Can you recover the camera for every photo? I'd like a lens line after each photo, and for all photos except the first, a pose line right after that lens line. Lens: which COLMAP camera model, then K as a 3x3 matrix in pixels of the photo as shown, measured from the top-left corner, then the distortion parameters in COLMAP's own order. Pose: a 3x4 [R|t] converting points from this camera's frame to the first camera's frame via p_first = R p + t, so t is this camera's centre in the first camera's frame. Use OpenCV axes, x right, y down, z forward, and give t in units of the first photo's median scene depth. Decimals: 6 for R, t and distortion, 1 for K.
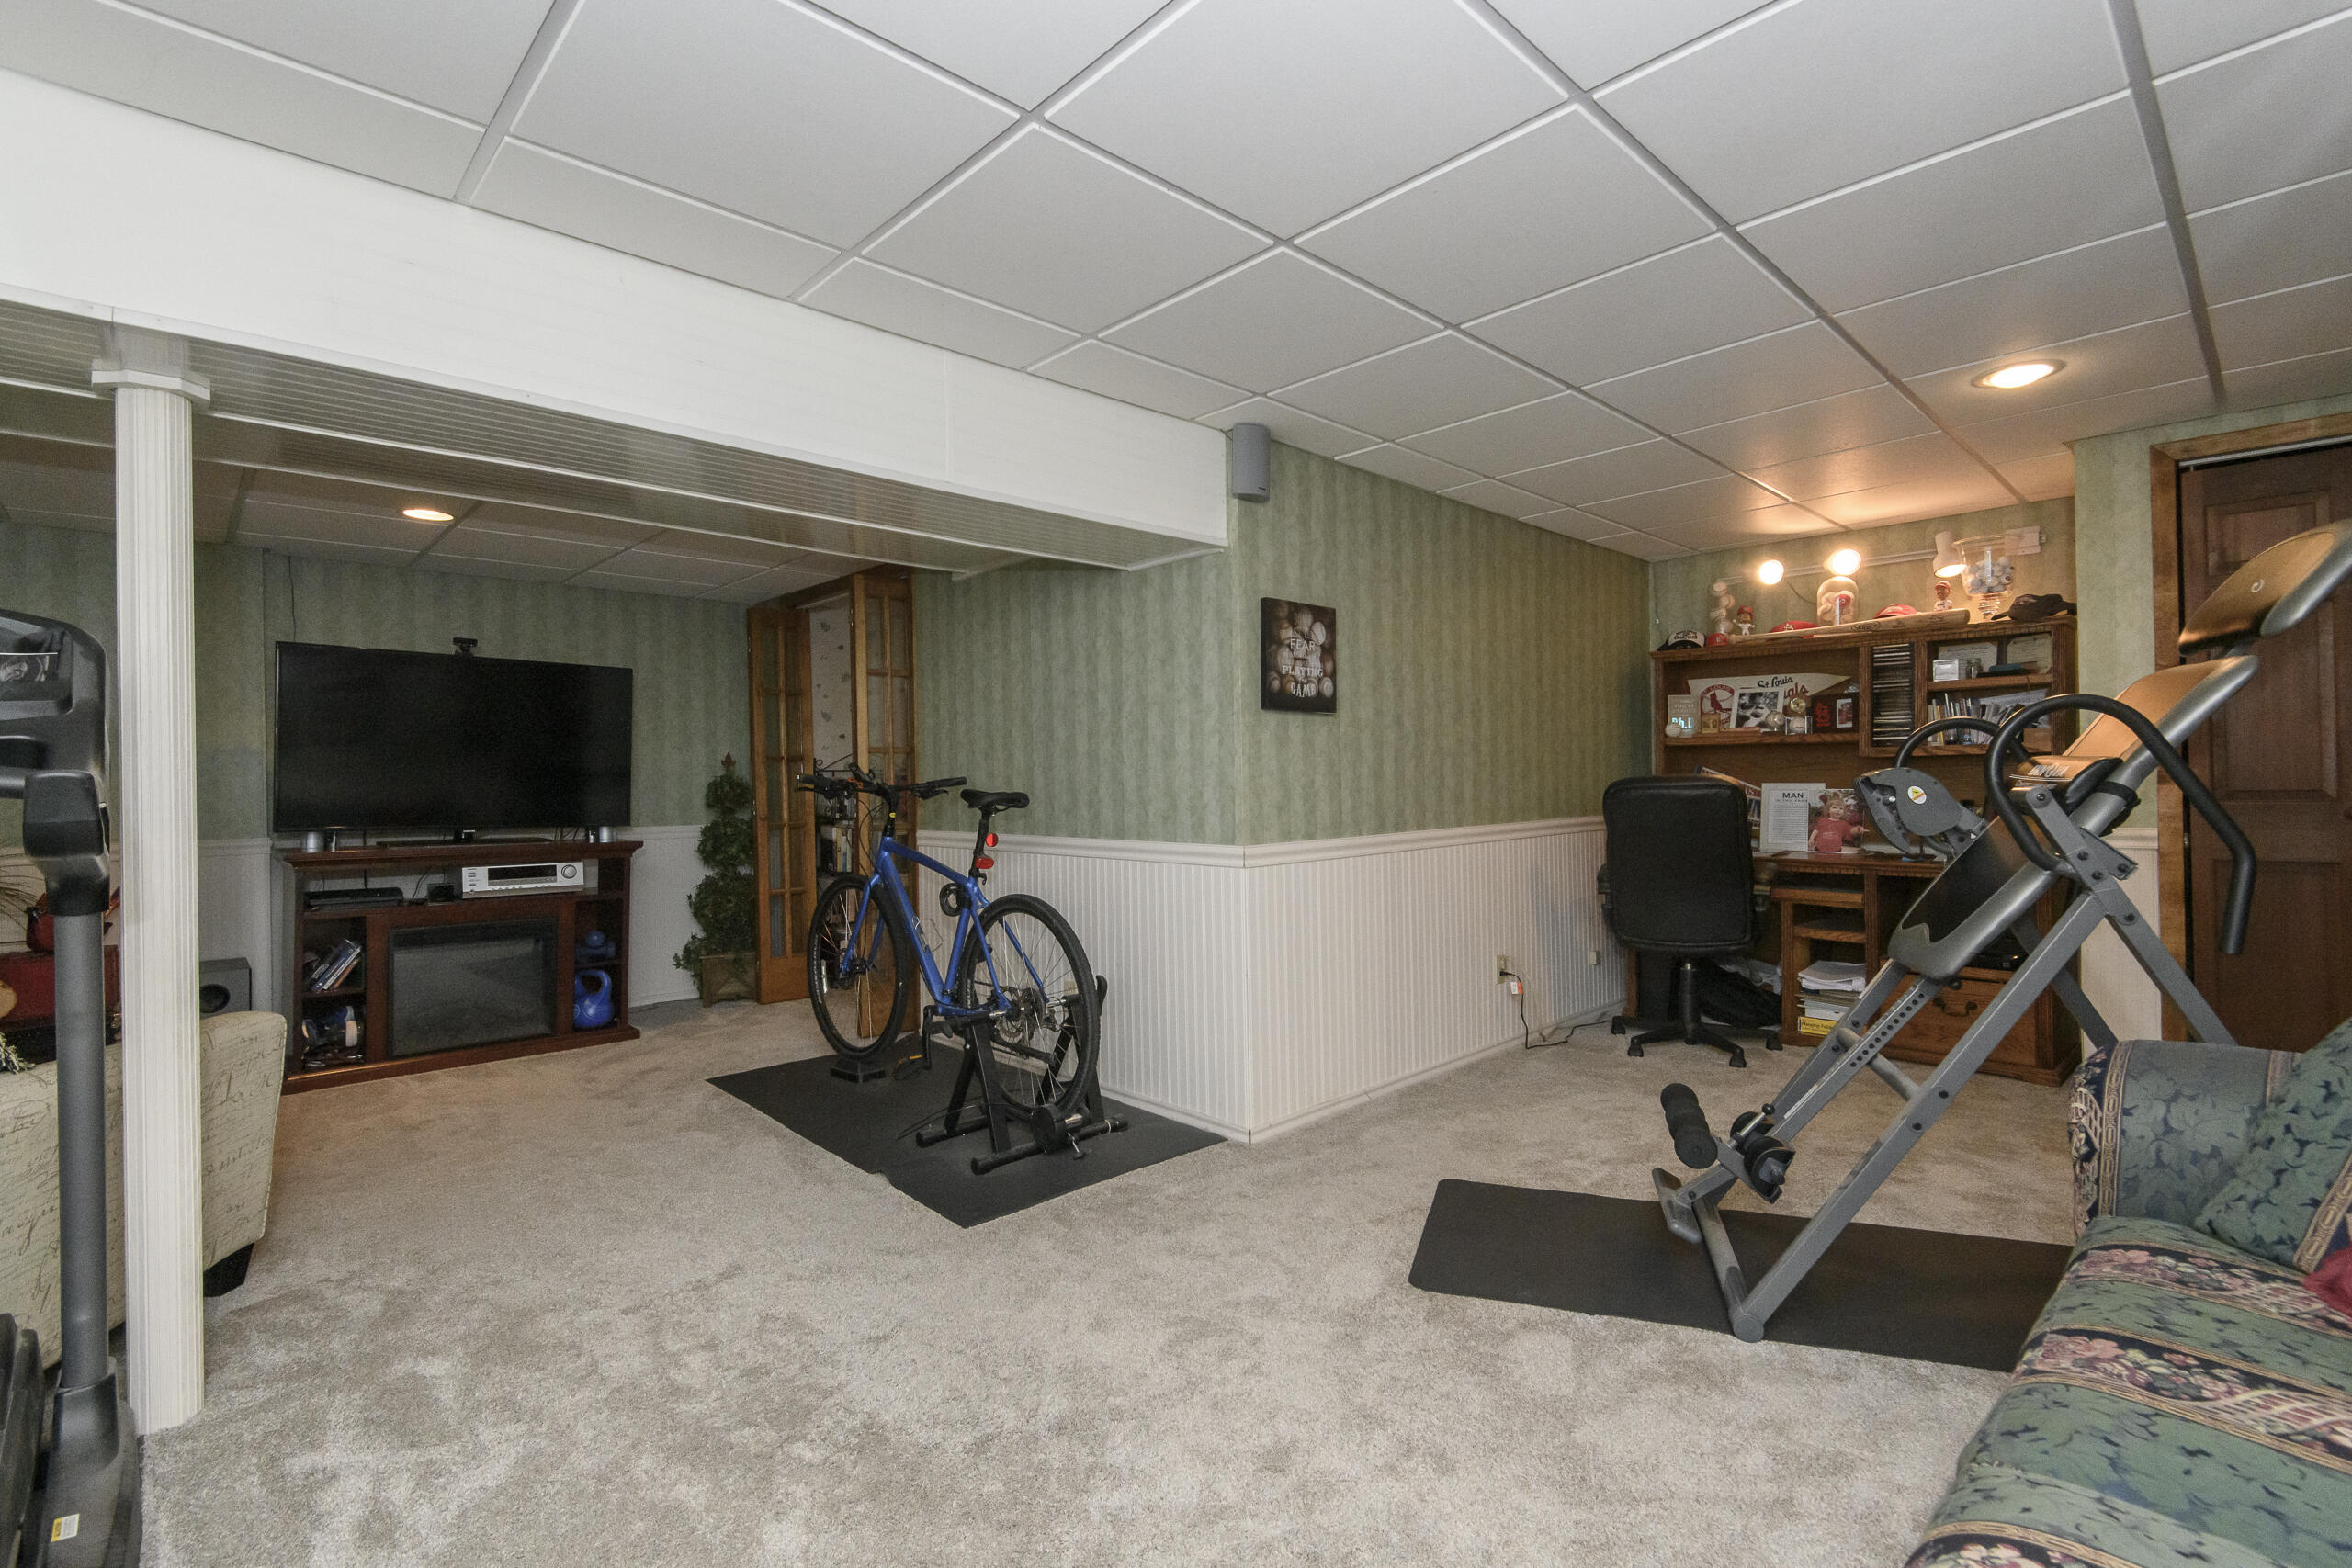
lens RADIAL K [[1070.2, 0, 1158.9], [0, 1070.2, 789.7], [0, 0, 1]] dist [-0.001669, -0.001370]
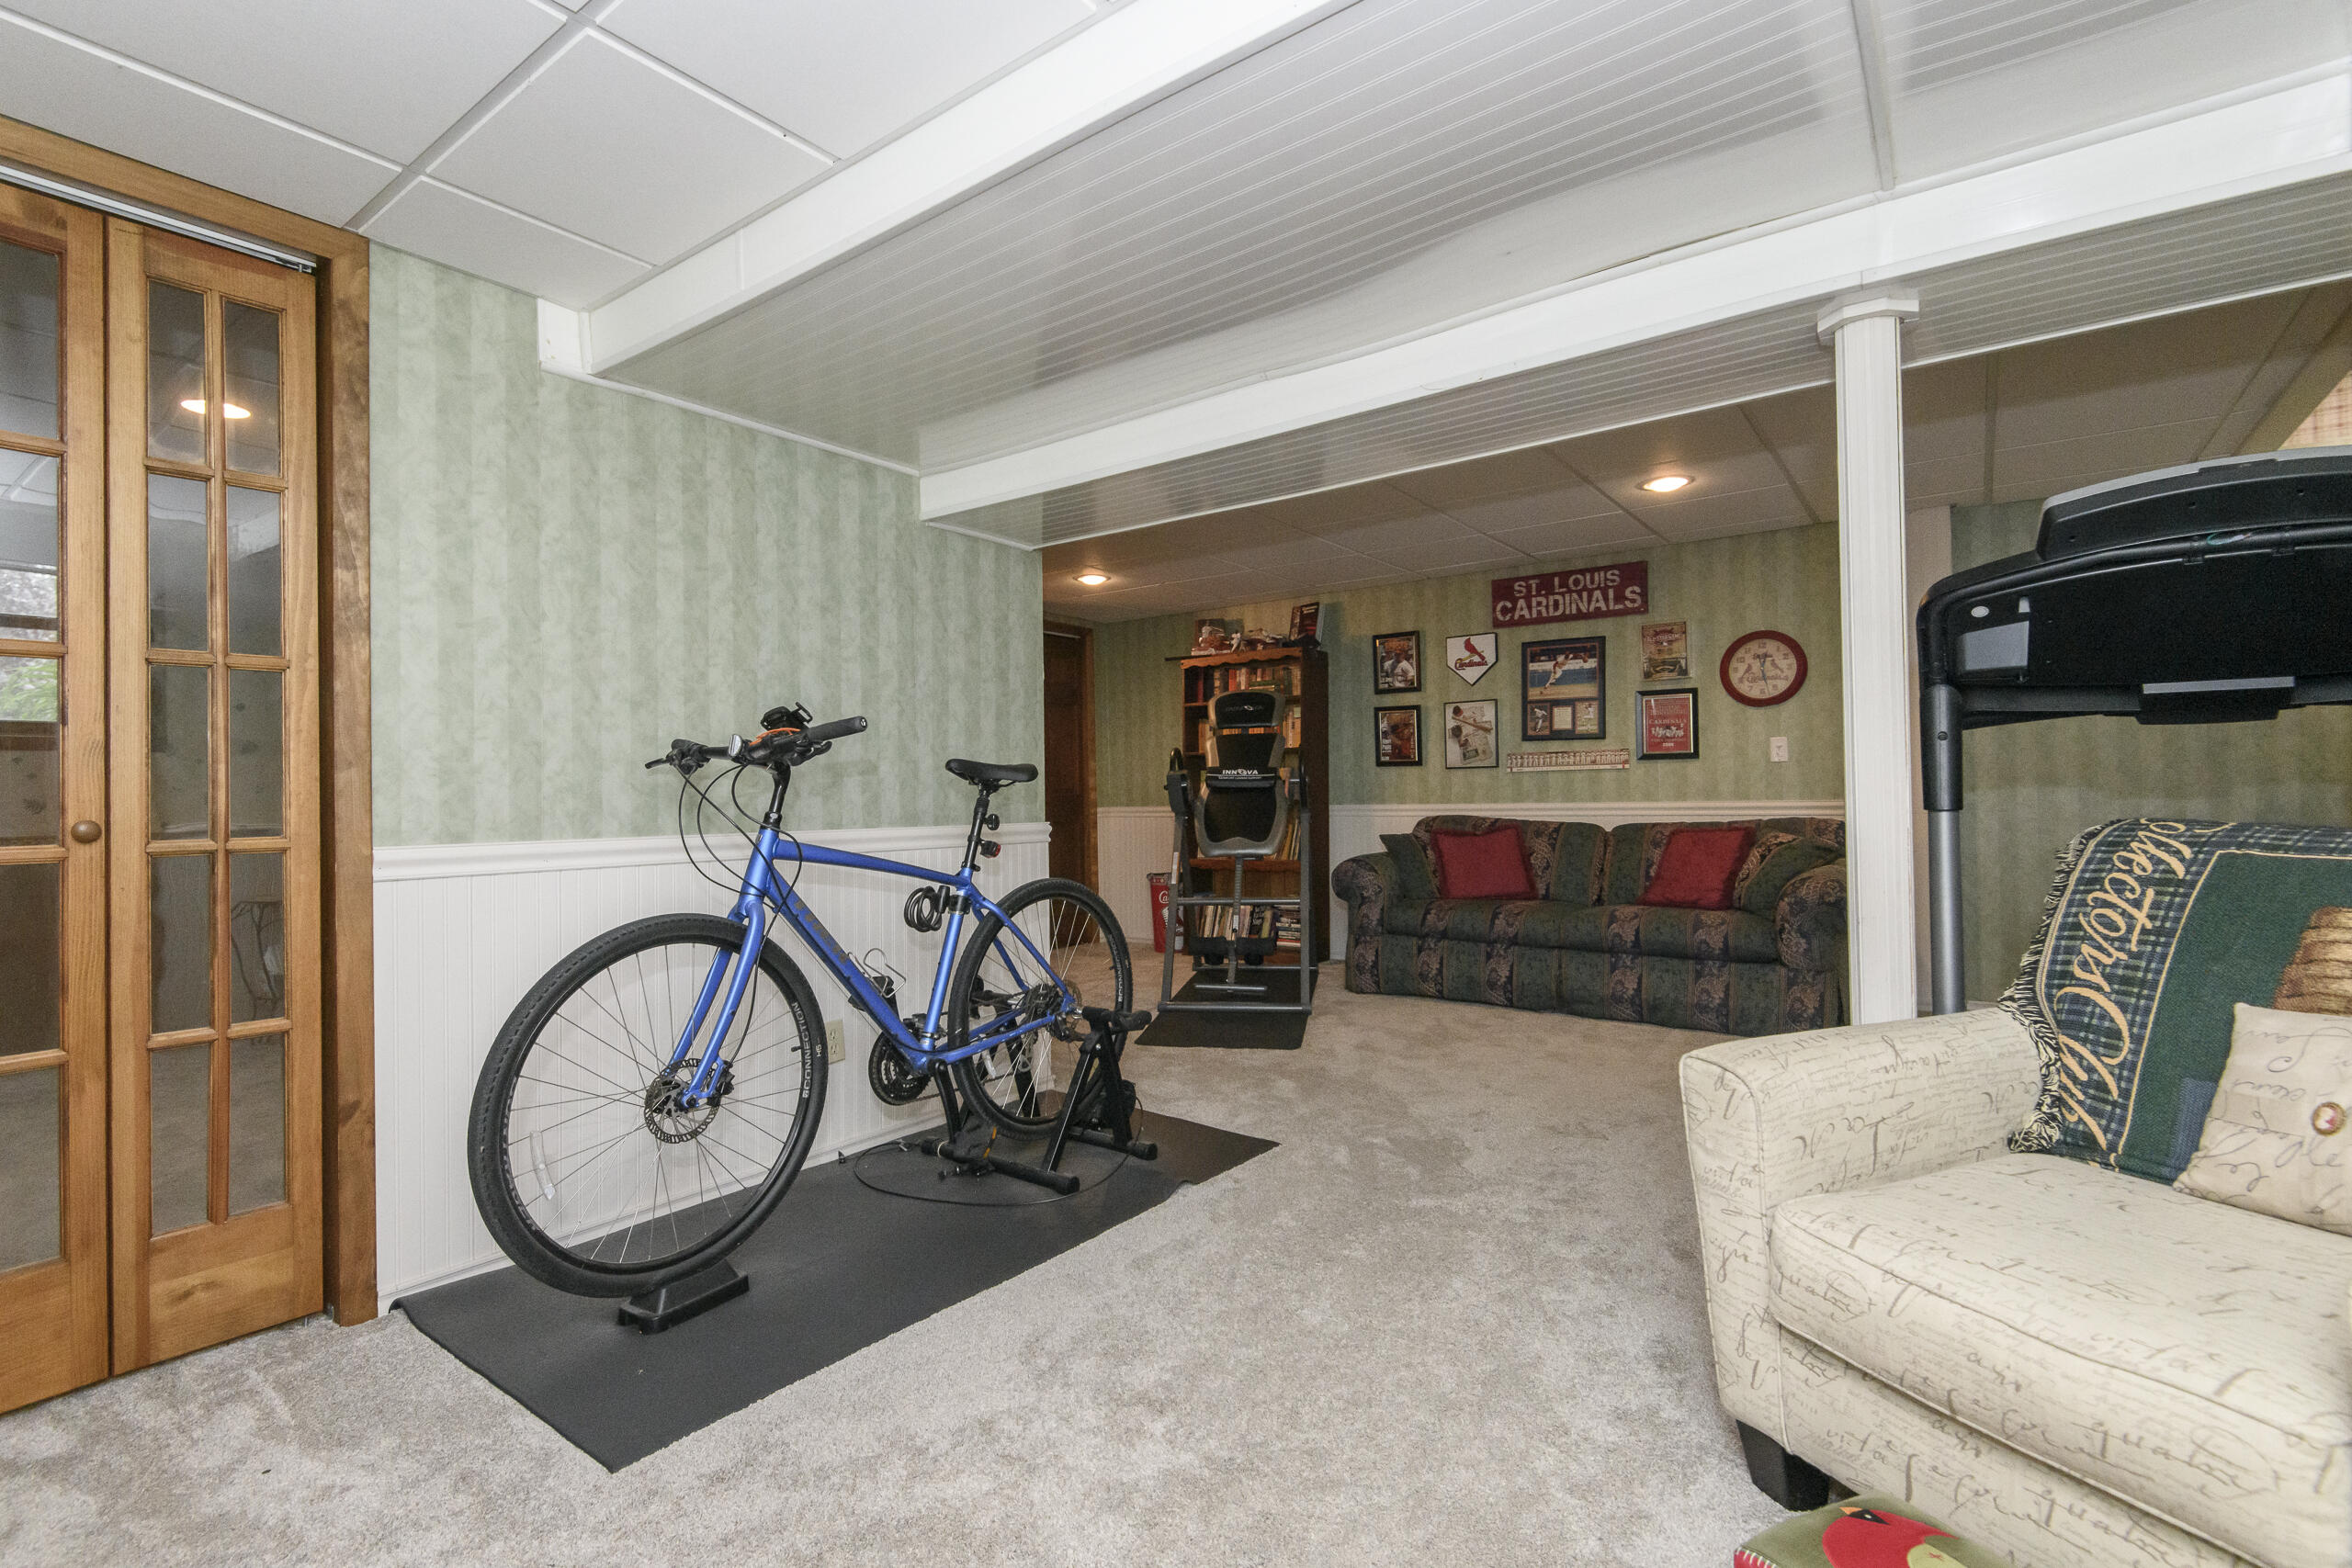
lens RADIAL K [[1070.2, 0, 1158.9], [0, 1070.2, 789.7], [0, 0, 1]] dist [-0.001669, -0.001370]
pose [[-0.167243, 0.011777, 0.985845, -0.968681], [0.016604, 0.999820, -0.009127, 0.030369], [-0.985776, 0.014842, -0.167409, 0.978712]]
